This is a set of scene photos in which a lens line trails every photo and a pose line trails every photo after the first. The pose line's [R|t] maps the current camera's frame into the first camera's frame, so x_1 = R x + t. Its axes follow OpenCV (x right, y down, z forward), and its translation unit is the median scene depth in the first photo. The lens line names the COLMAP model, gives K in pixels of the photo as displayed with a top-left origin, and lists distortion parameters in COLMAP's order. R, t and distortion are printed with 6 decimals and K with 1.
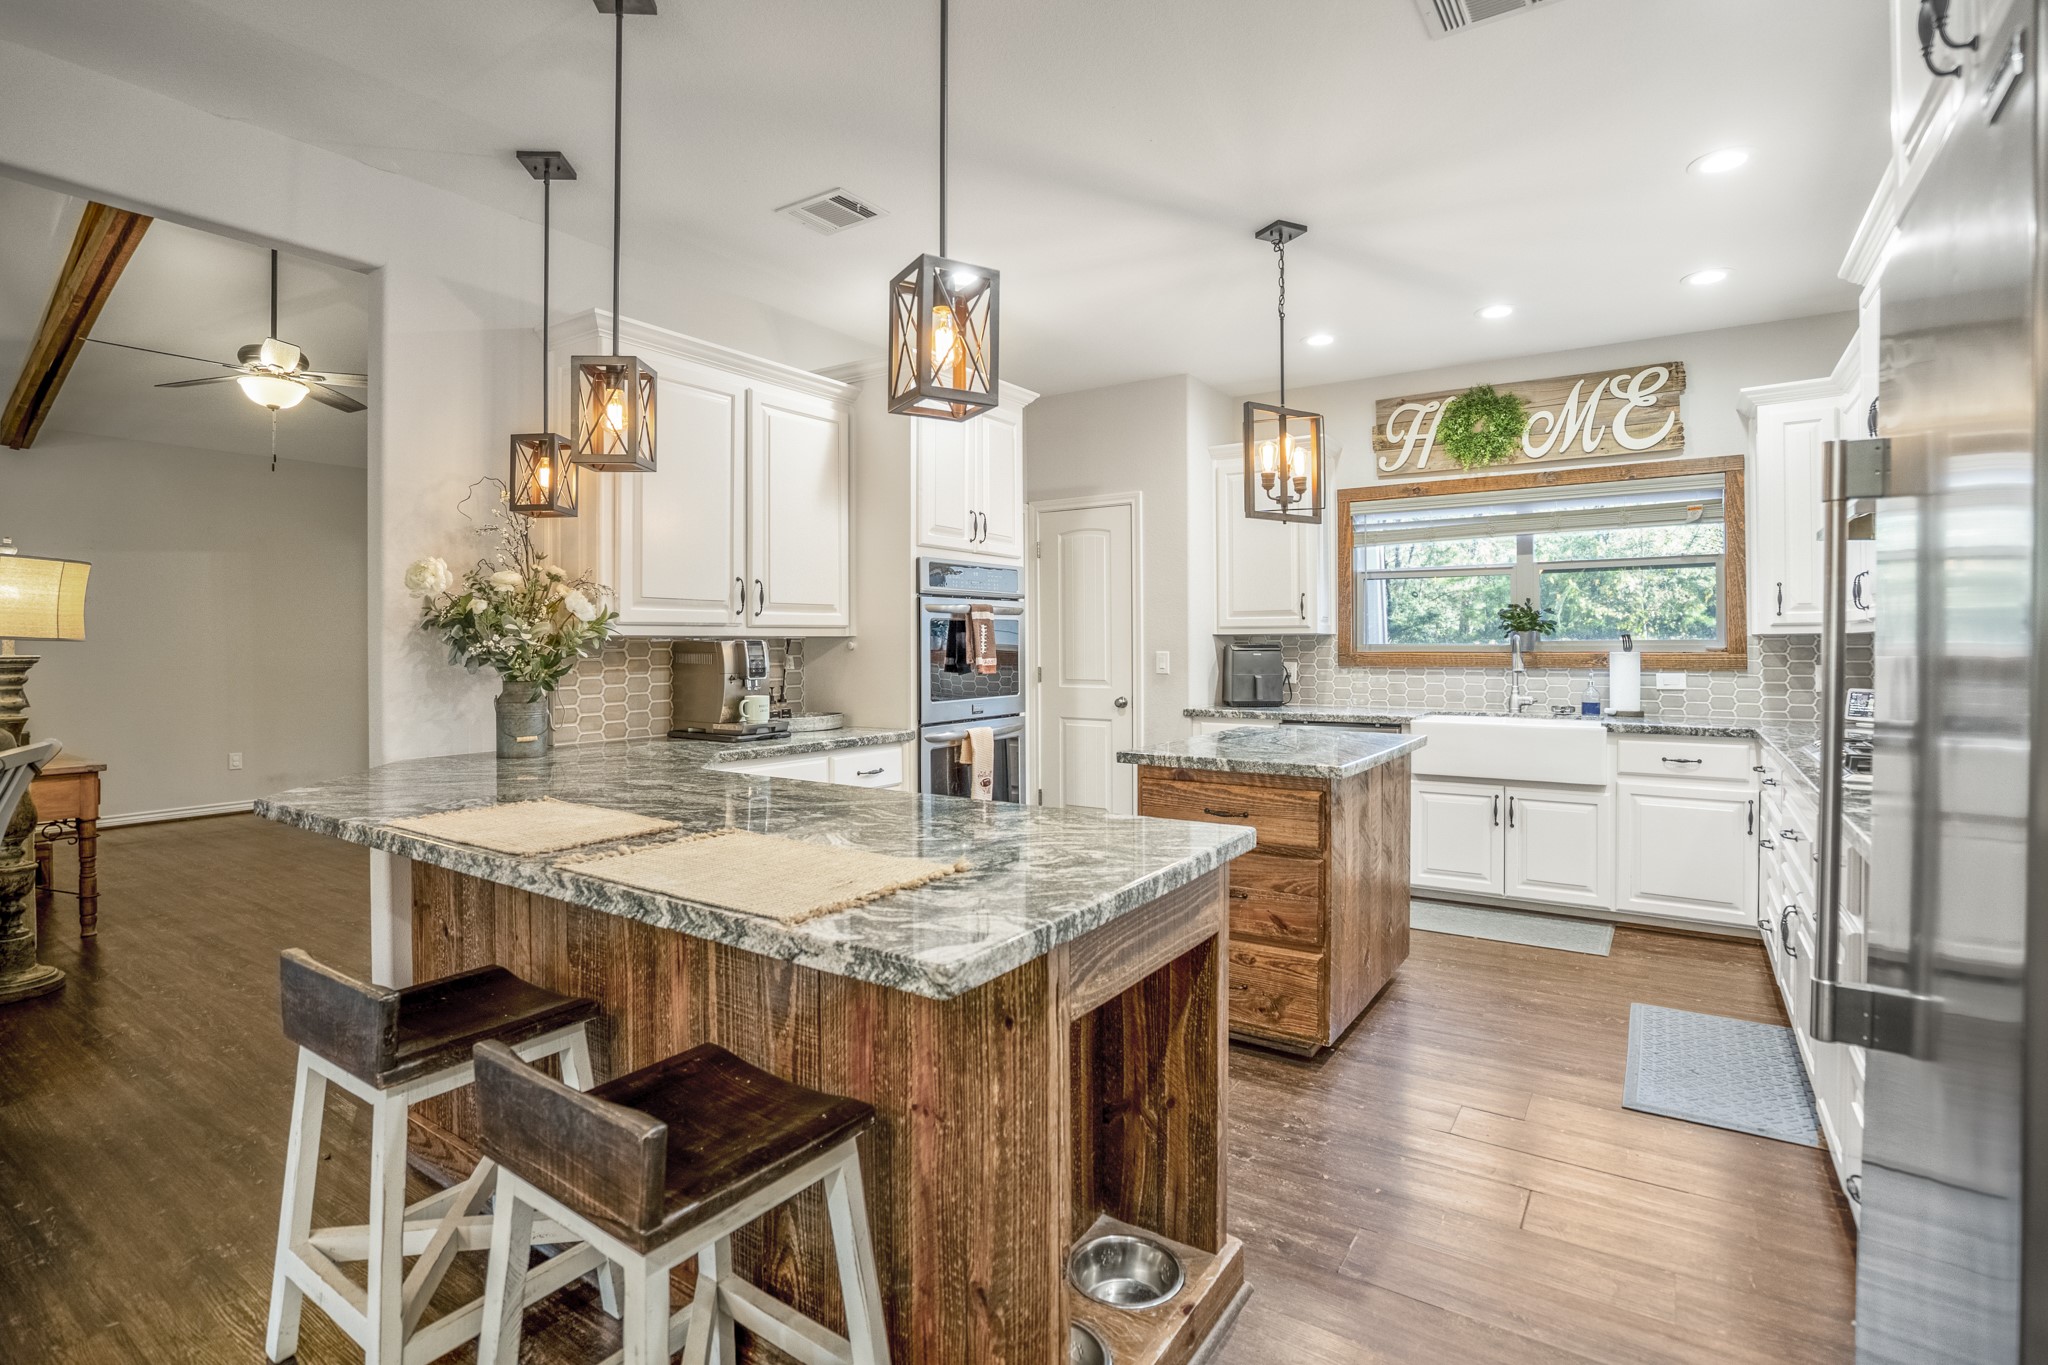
lens RADIAL K [[989.1, 0, 992.3], [0, 989.1, 646.1], [0, 0, 1]] dist [-0.047602, 0.000600]
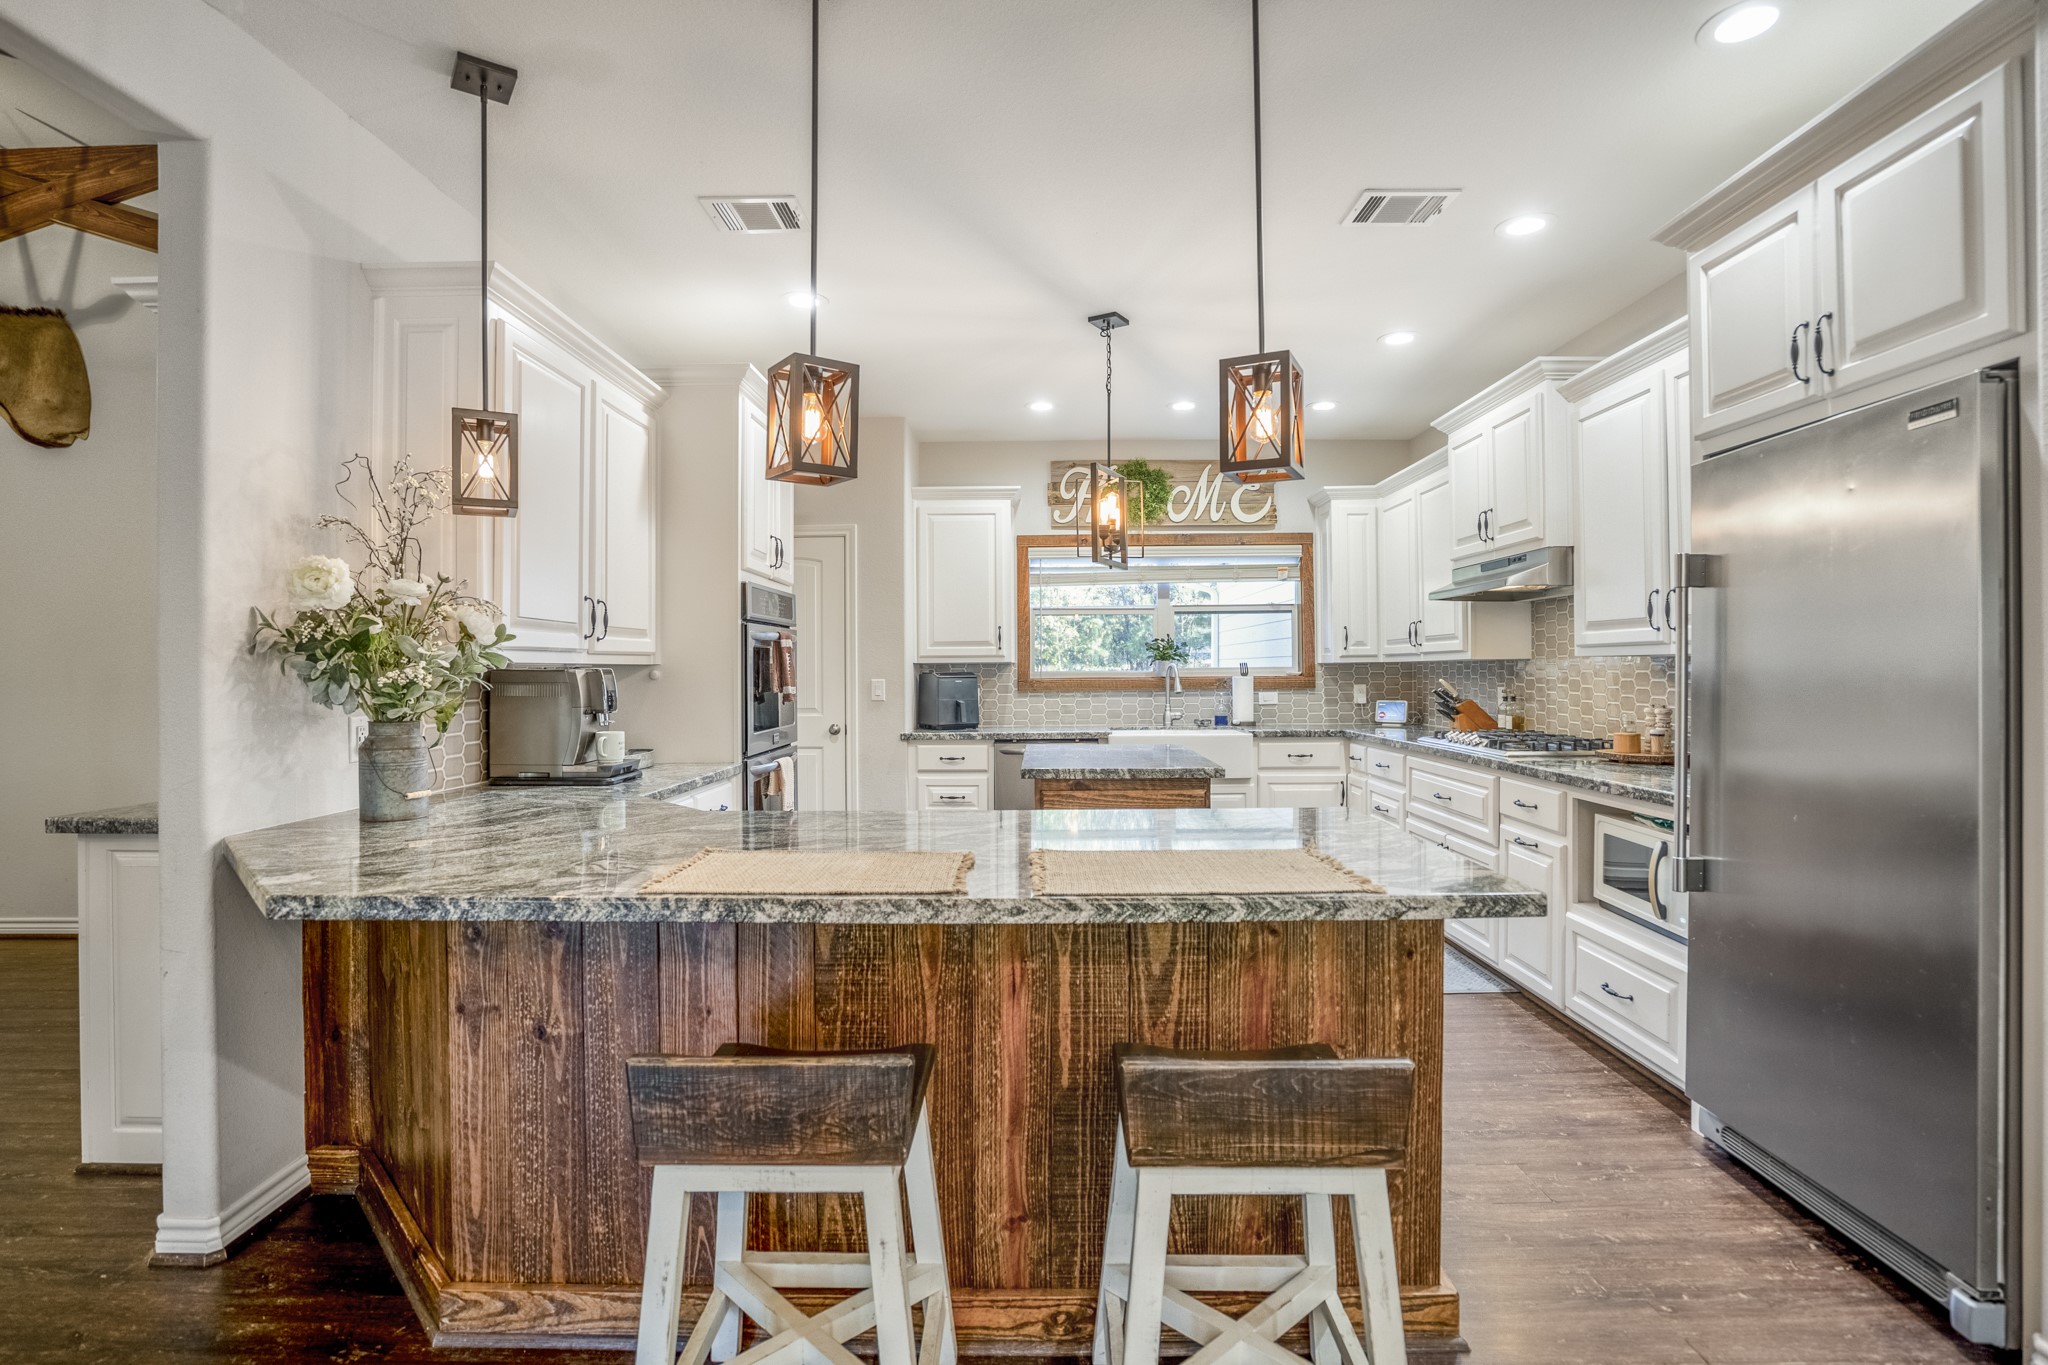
lens RADIAL K [[990.1, 0, 1025.7], [0, 990.1, 669.3], [0, 0, 1]] dist [-0.070897, 0.033009]
pose [[0.829504, -0.002510, 0.558495, -0.421247], [0.005878, 0.999974, -0.004236, 0.000672], [-0.558470, 0.006796, 0.829497, 0.071862]]
